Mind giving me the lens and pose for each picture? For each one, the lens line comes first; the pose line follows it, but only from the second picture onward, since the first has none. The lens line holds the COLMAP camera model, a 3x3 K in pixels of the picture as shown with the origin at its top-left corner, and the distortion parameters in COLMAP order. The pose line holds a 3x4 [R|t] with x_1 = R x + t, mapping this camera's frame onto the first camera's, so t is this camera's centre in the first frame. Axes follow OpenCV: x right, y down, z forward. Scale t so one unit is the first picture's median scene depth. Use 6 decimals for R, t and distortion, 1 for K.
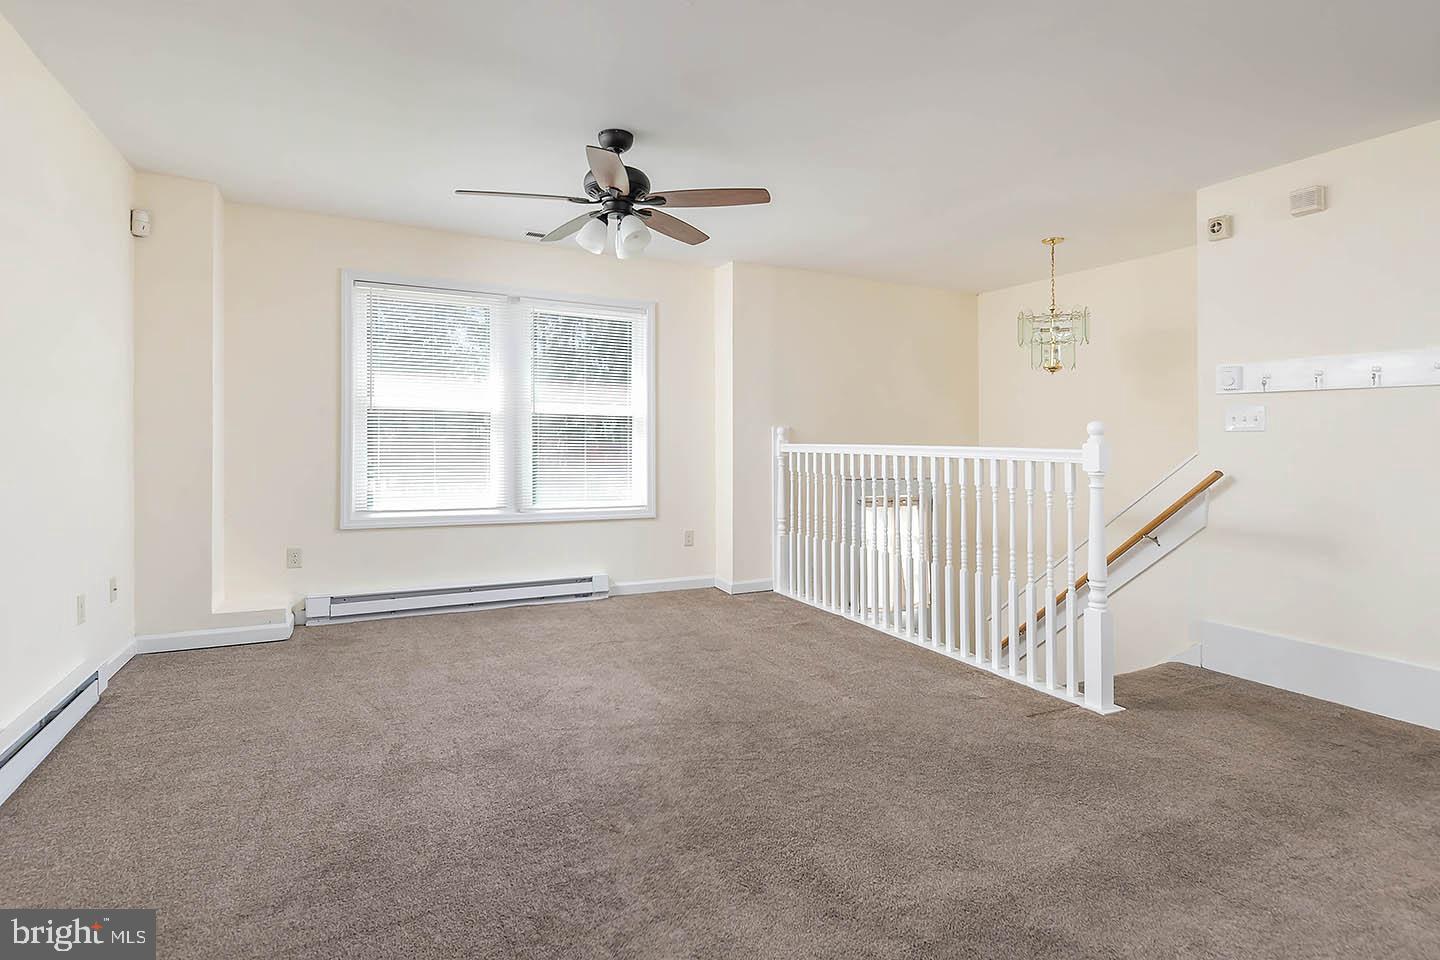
lens RADIAL K [[752.0, 0, 674.7], [0, 752.0, 442.9], [0, 0, 1]] dist [0.015370, -0.006567]
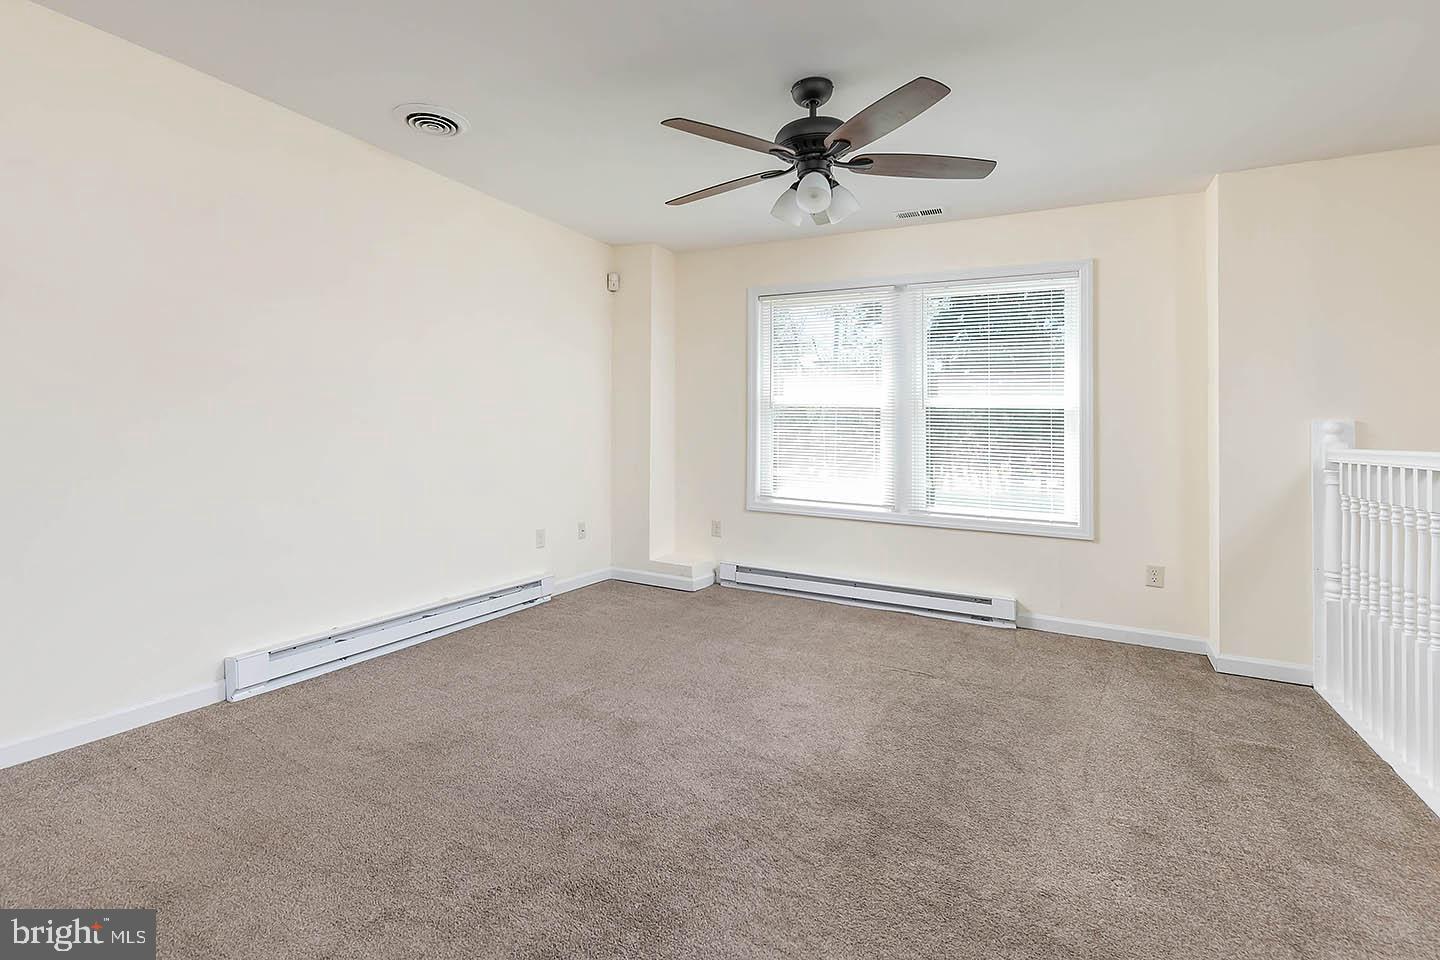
lens RADIAL K [[668.3, 0, 685.6], [0, 668.3, 435.1], [0, 0, 1]] dist [0.007945, -0.004530]
pose [[0.565649, 0.009154, -0.824595, 0.366898], [-0.021343, 0.999766, -0.003542, 0.004241], [0.824370, 0.019603, 0.565712, 0.333418]]
